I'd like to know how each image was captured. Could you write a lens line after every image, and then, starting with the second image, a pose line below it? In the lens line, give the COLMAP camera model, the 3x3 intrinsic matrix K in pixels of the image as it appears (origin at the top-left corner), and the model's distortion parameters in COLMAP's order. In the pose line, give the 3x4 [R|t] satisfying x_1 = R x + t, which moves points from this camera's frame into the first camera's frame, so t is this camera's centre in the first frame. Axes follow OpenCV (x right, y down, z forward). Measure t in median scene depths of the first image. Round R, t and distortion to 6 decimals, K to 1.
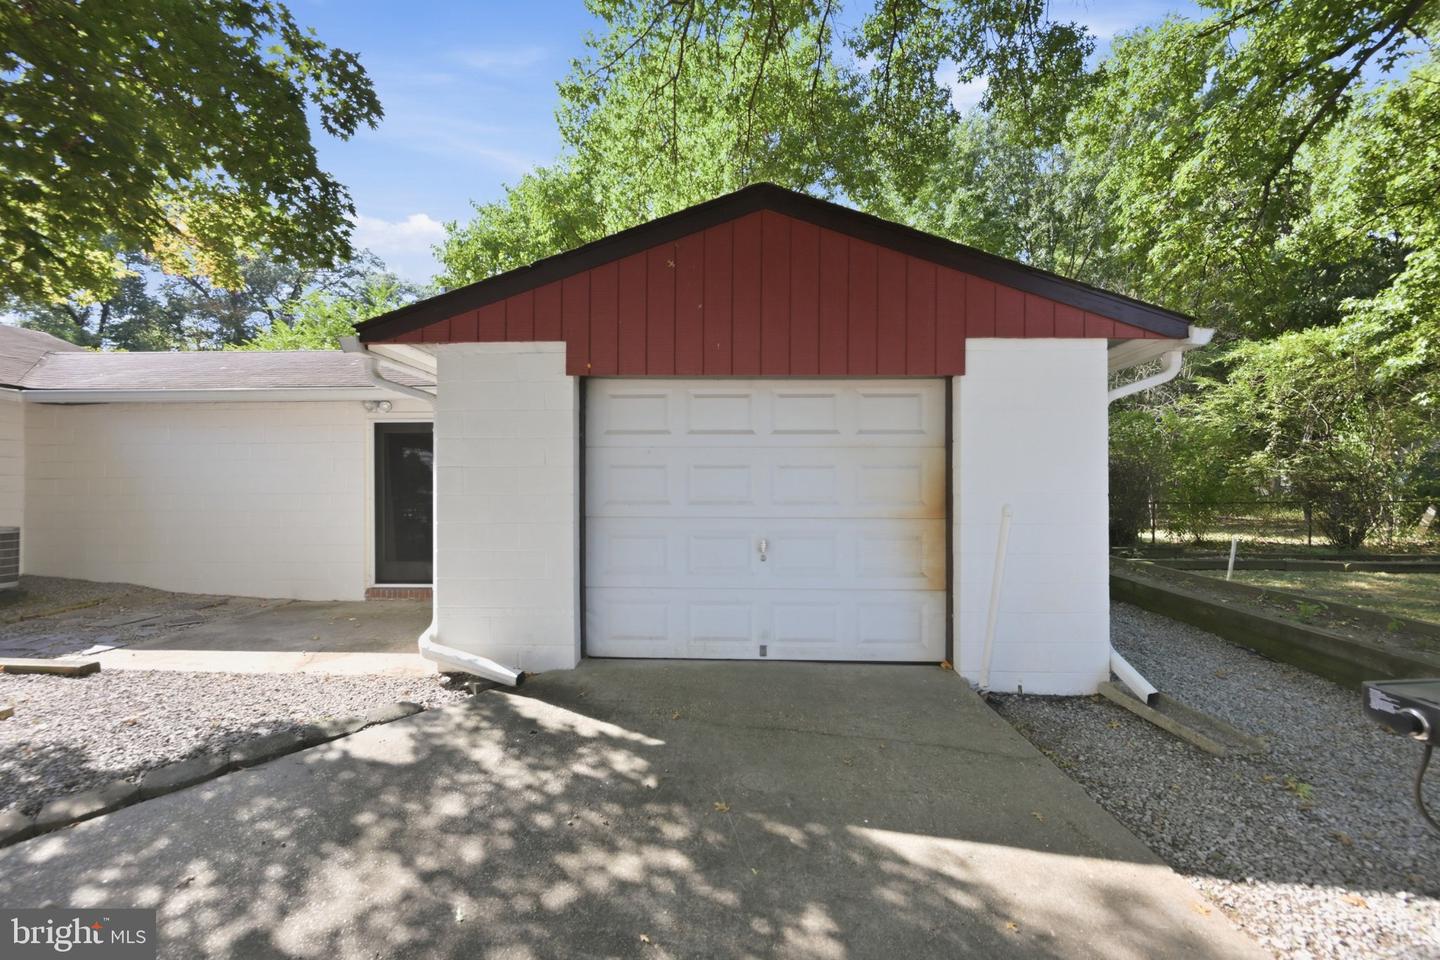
lens RADIAL K [[651.7, 0, 826.4], [0, 651.7, 479.1], [0, 0, 1]] dist [-0.000078, -0.000324]
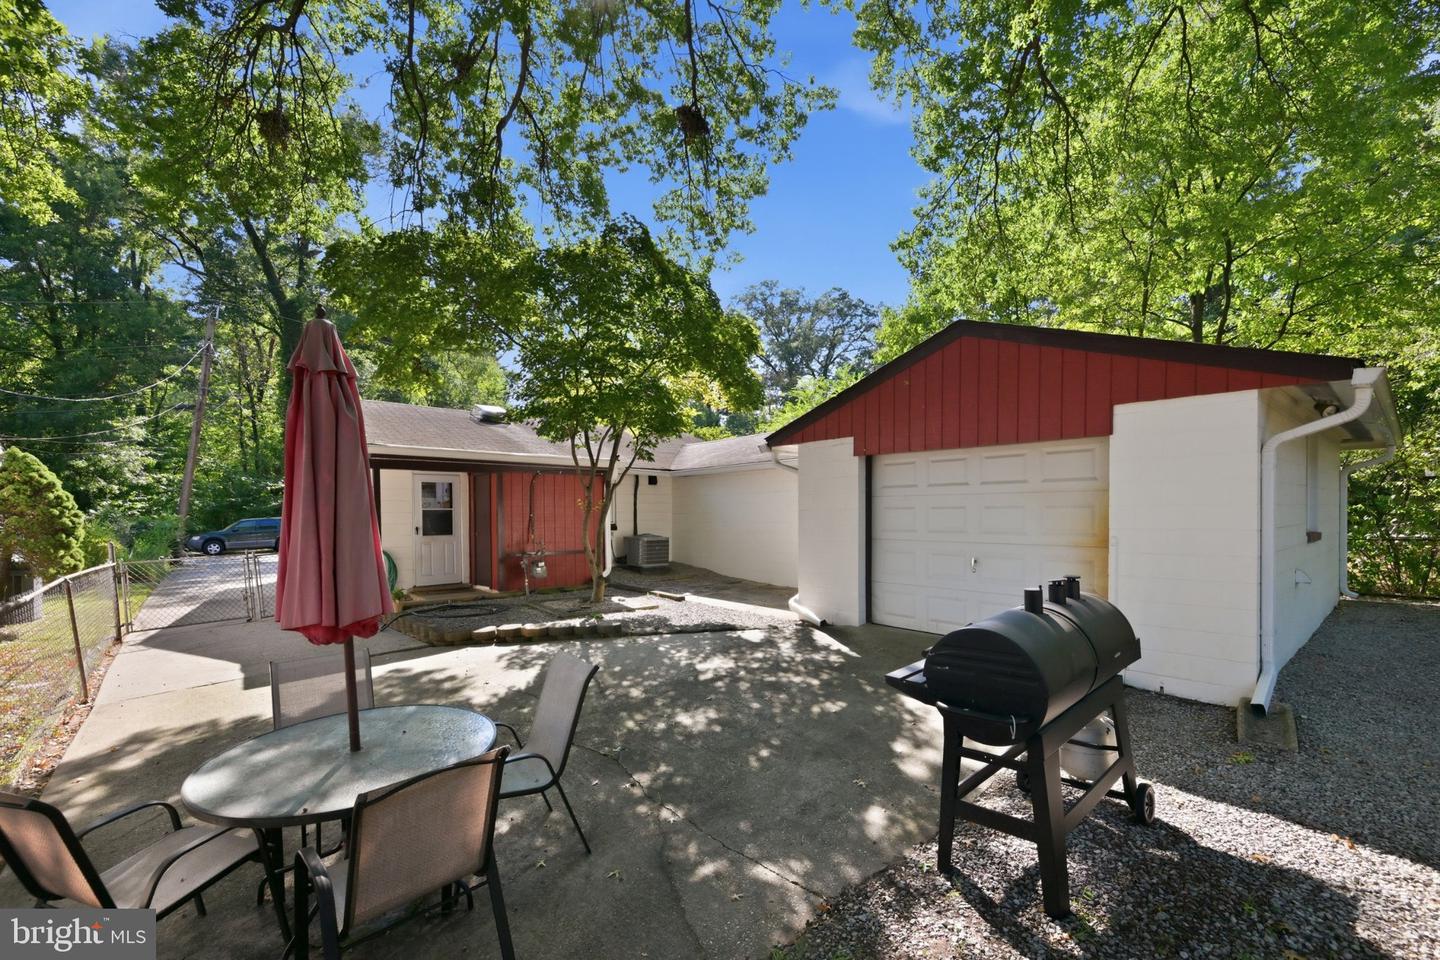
lens RADIAL K [[651.9, 0, 735.6], [0, 651.9, 510.1], [0, 0, 1]] dist [0.001737, 0.000456]
pose [[0.683928, -0.006832, -0.729517, 0.637602], [0.012080, 0.999925, 0.001960, -0.023894], [0.729449, -0.010153, 0.683960, -0.403837]]
